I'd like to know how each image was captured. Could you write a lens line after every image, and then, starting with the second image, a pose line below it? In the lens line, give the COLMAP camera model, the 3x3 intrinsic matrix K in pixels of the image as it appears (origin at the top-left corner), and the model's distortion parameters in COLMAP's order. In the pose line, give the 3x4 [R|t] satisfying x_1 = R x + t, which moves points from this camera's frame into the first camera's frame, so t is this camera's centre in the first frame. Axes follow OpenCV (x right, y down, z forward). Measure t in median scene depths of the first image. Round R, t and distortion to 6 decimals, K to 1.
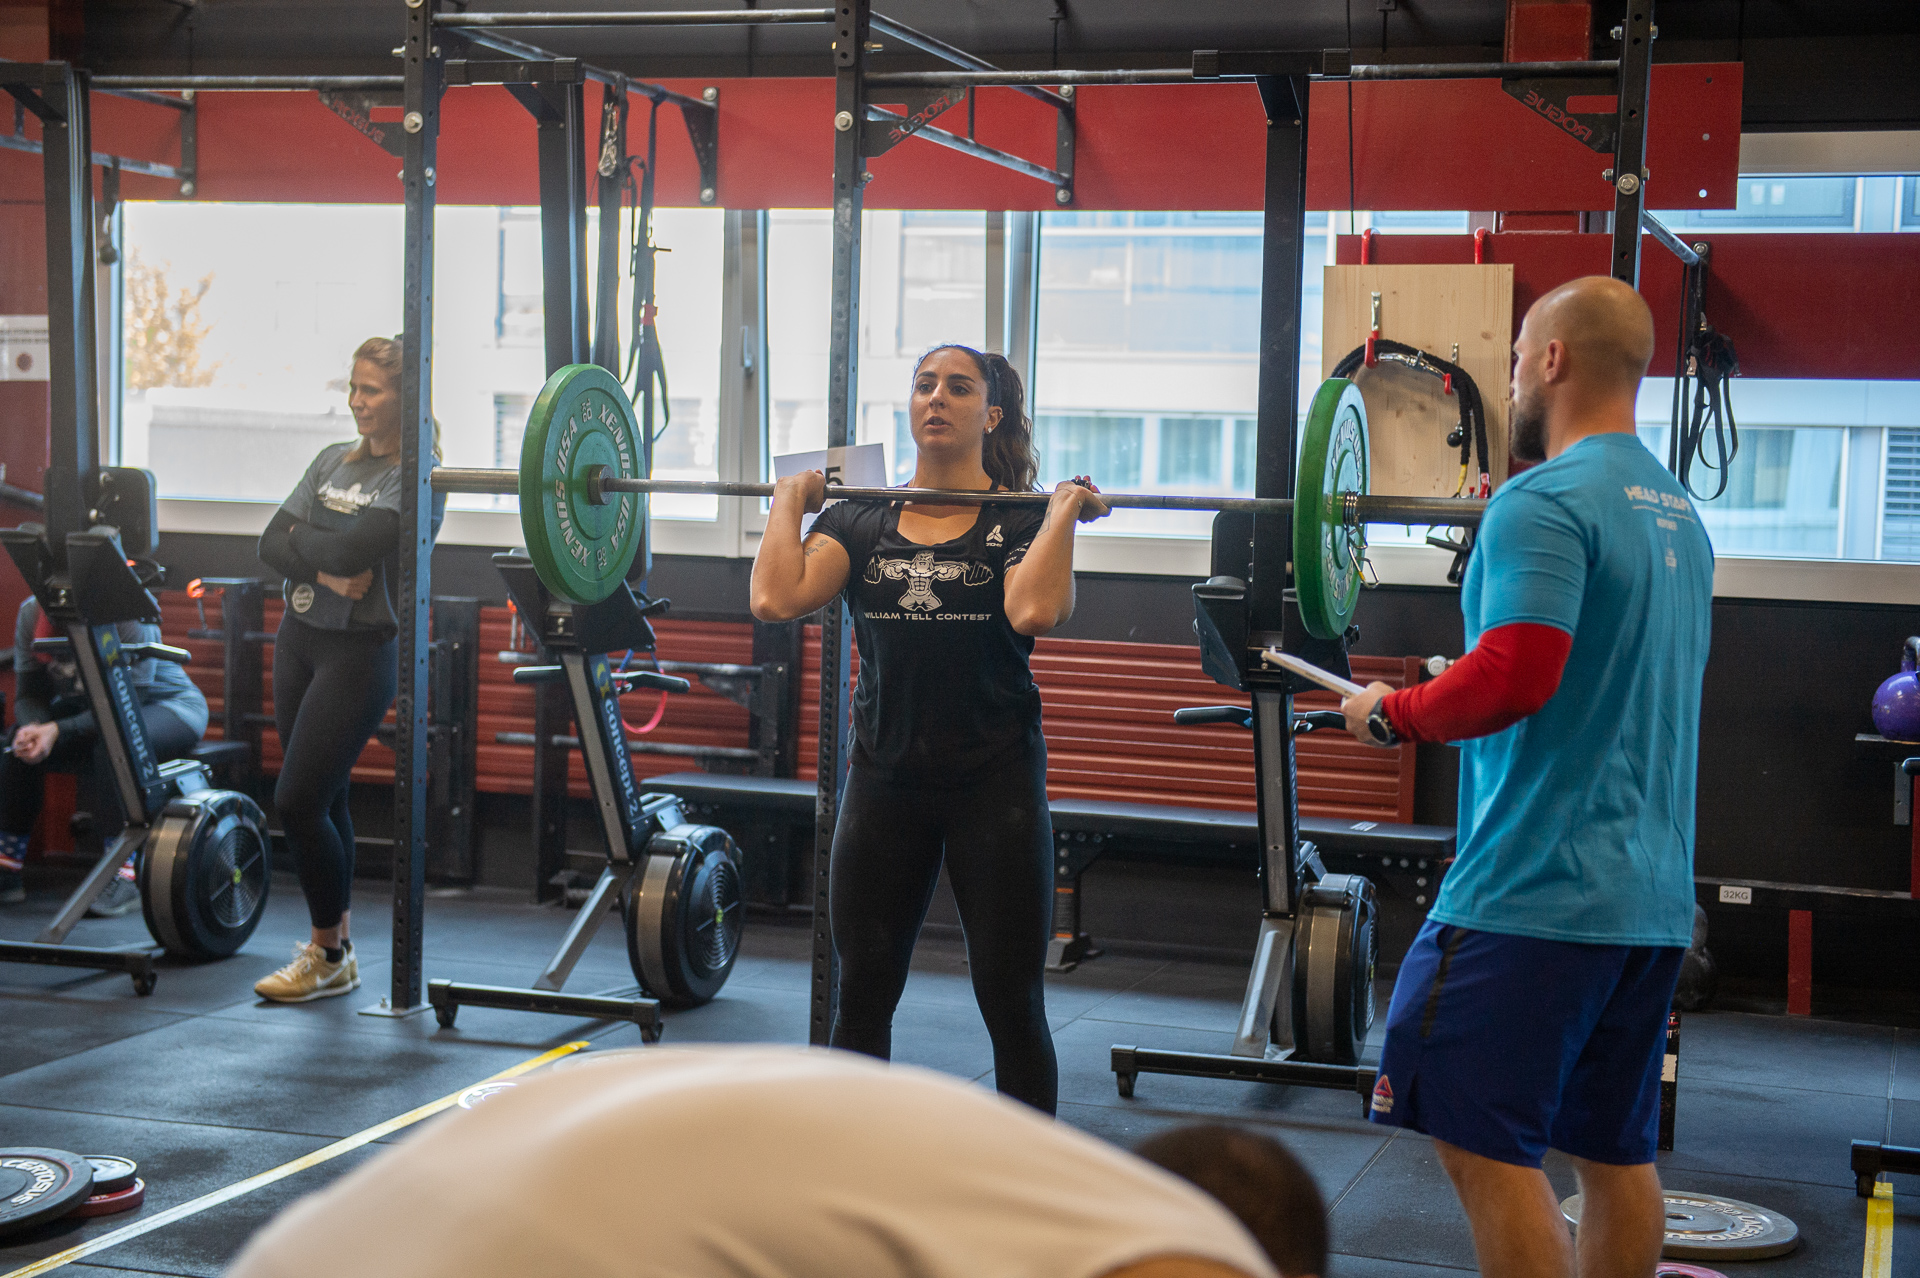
lens RADIAL K [[2884.6, 0, 952.2], [0, 2884.6, 631.4], [0, 0, 1]] dist [0.094868, 0.000000]
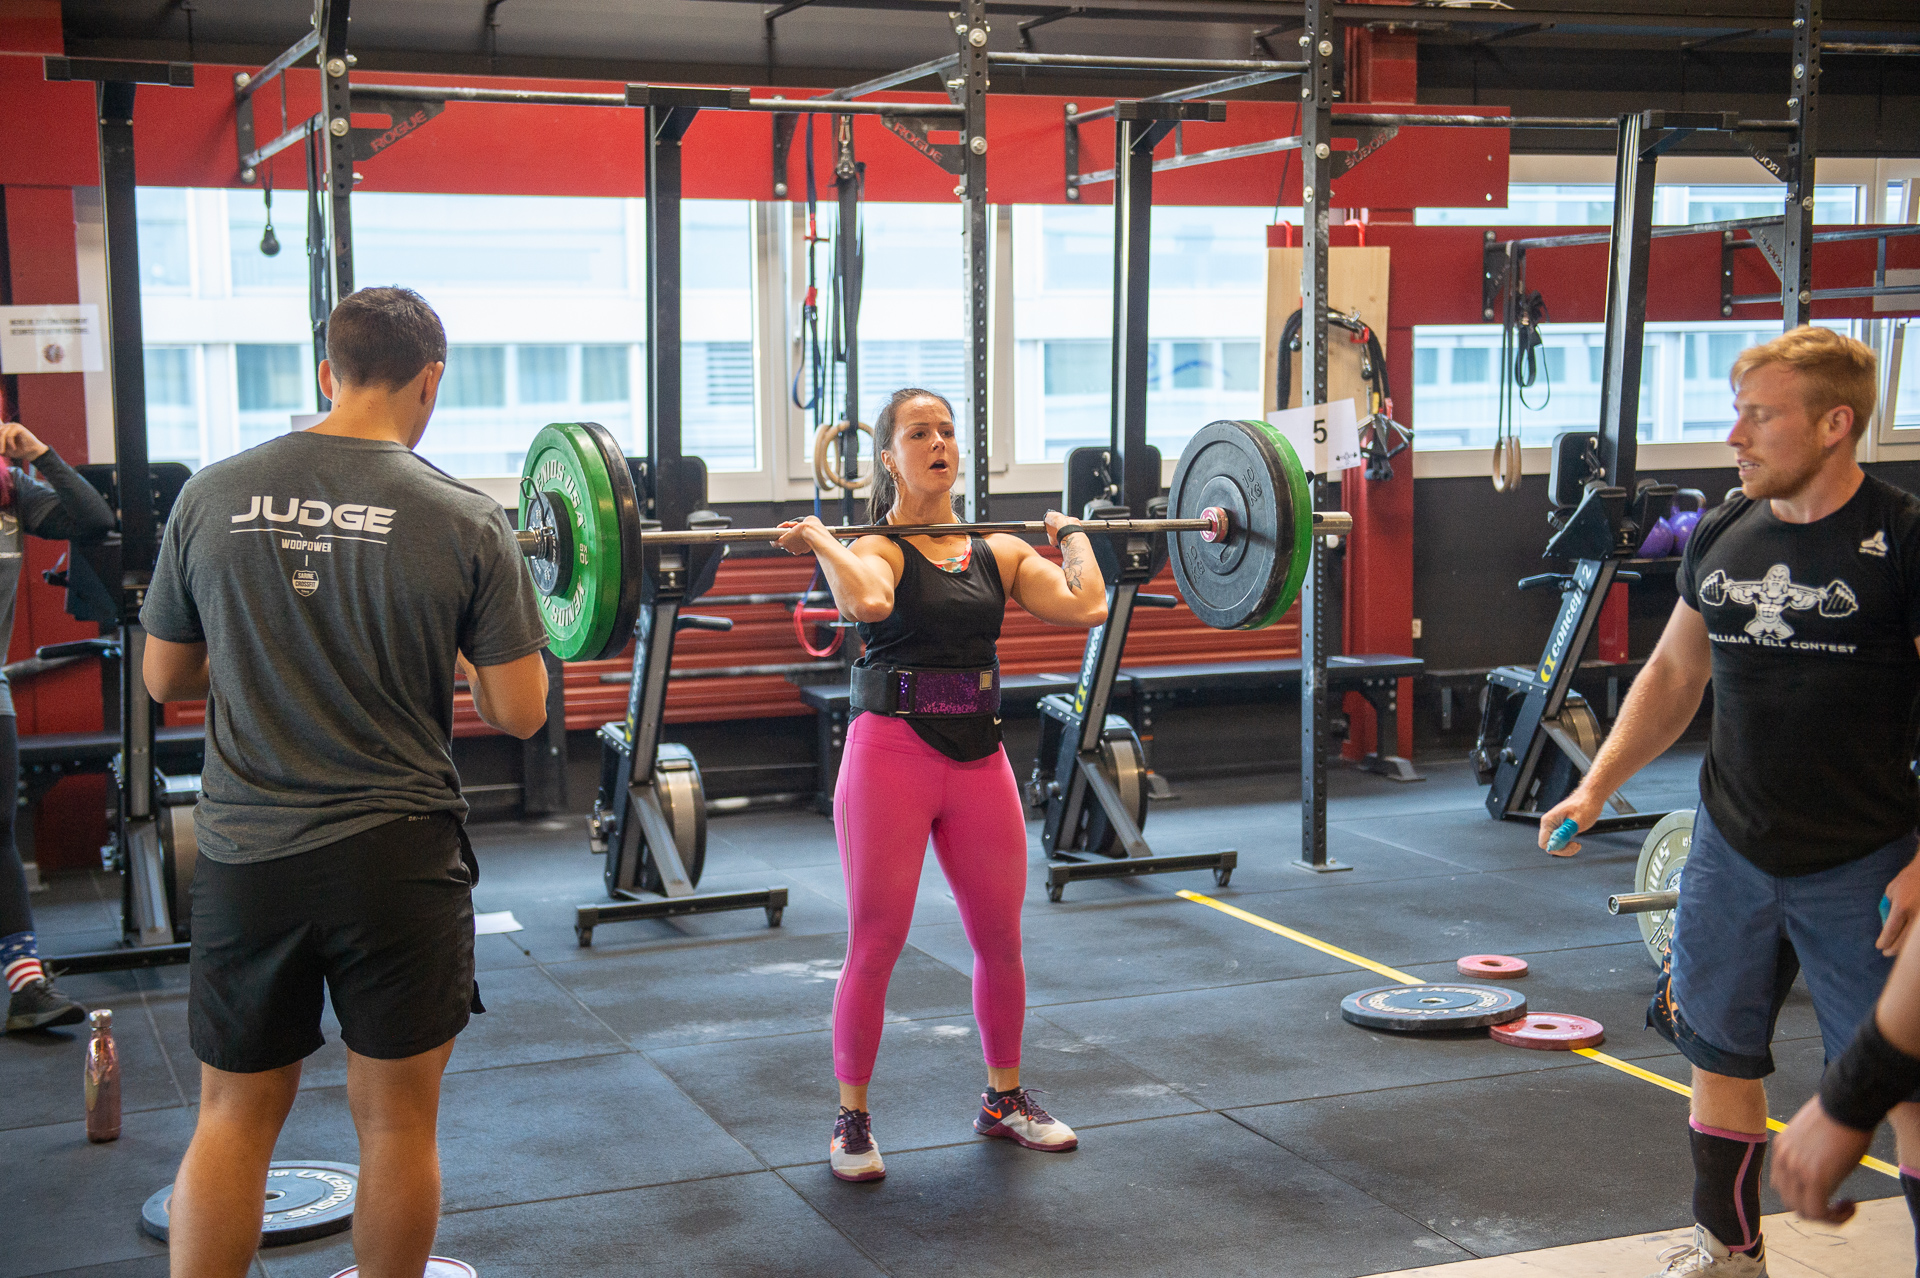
lens RADIAL K [[2564.4, 0, 958.2], [0, 2564.4, 647.2], [0, 0, 1]] dist [0.095884, 0.000000]
pose [[0.775229, -0.107339, 0.622493, -0.740630], [0.076053, 0.994148, 0.076712, -0.045328], [-0.627085, -0.012126, 0.778856, 0.159646]]
